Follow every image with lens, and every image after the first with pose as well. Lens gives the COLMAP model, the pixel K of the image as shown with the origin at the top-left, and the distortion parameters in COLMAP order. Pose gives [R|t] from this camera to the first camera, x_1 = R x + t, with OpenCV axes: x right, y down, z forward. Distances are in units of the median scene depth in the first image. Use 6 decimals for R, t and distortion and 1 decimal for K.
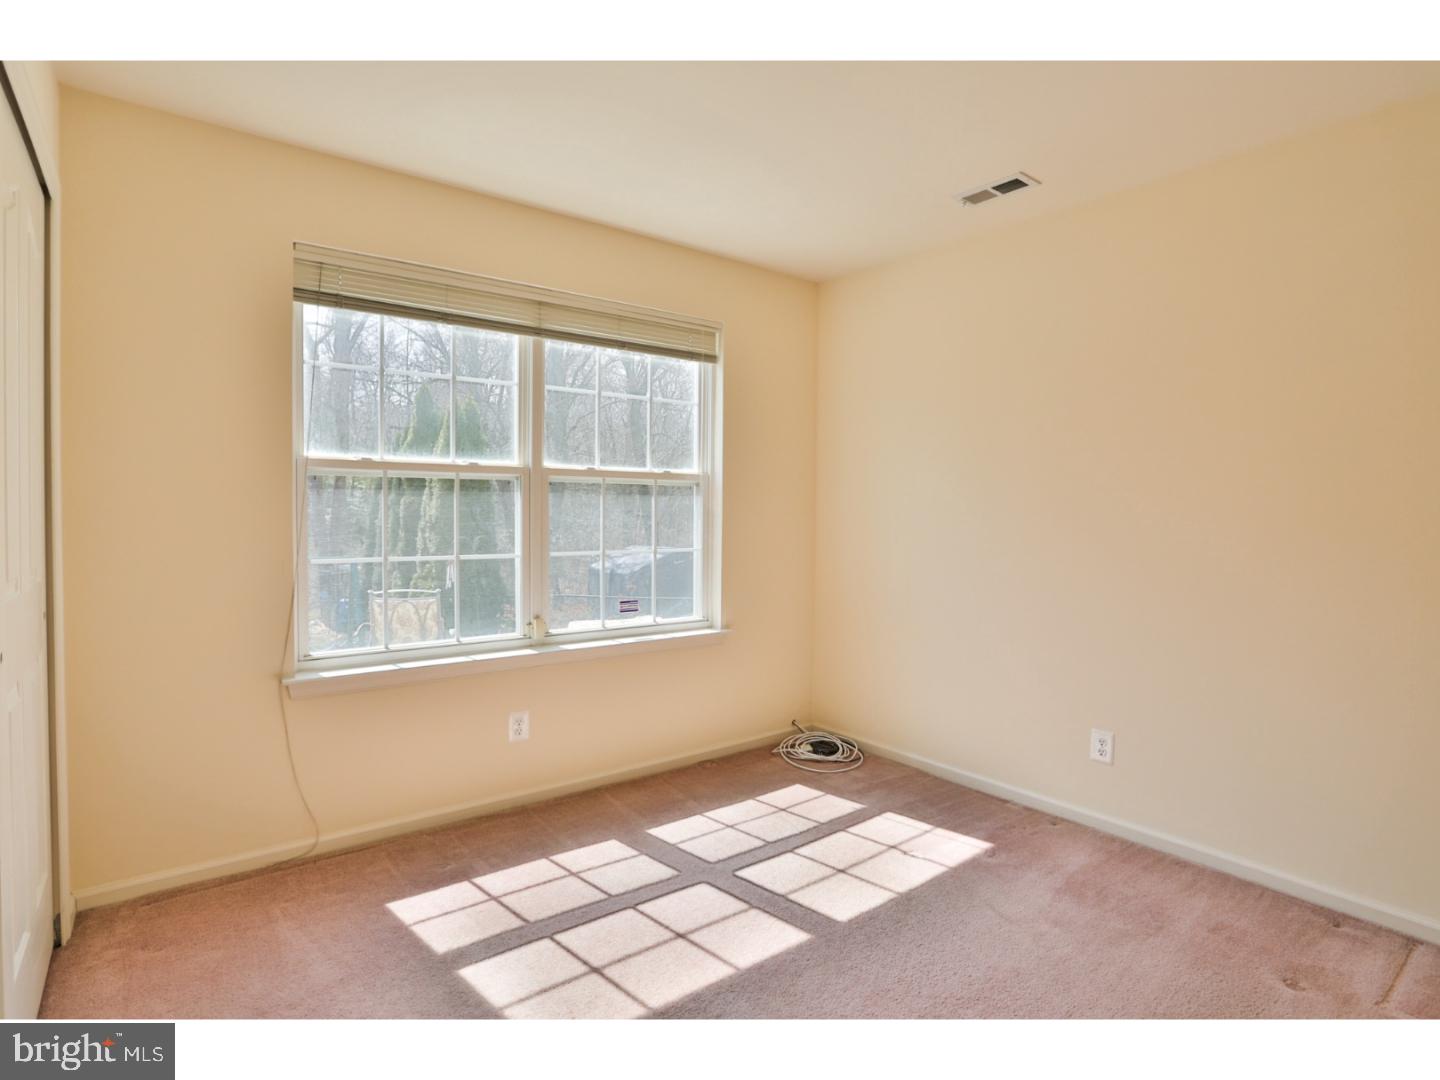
lens RADIAL K [[749.4, 0, 714.1], [0, 749.4, 536.6], [0, 0, 1]] dist [-0.073378, 0.028540]
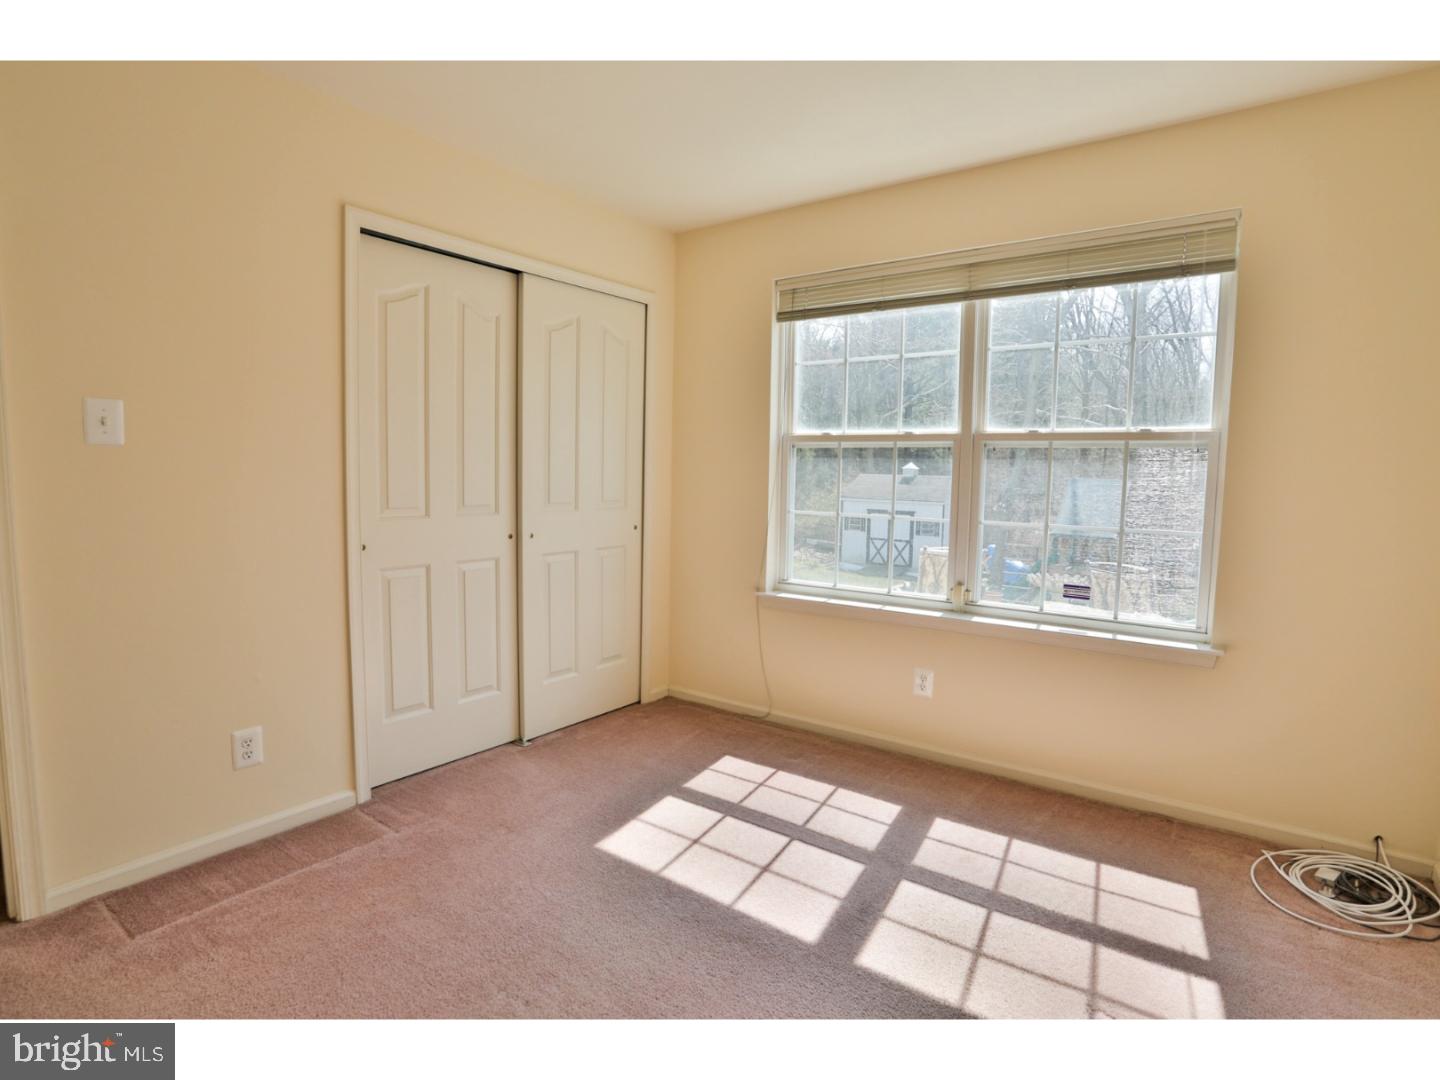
lens RADIAL K [[737.0, 0, 723.3], [0, 737.0, 535.5], [0, 0, 1]] dist [-0.079562, 0.035614]
pose [[0.271666, 0.080096, -0.959053, 0.693653], [-0.050250, 0.996352, 0.068977, -0.009290], [0.961079, 0.029454, 0.274700, 0.481207]]
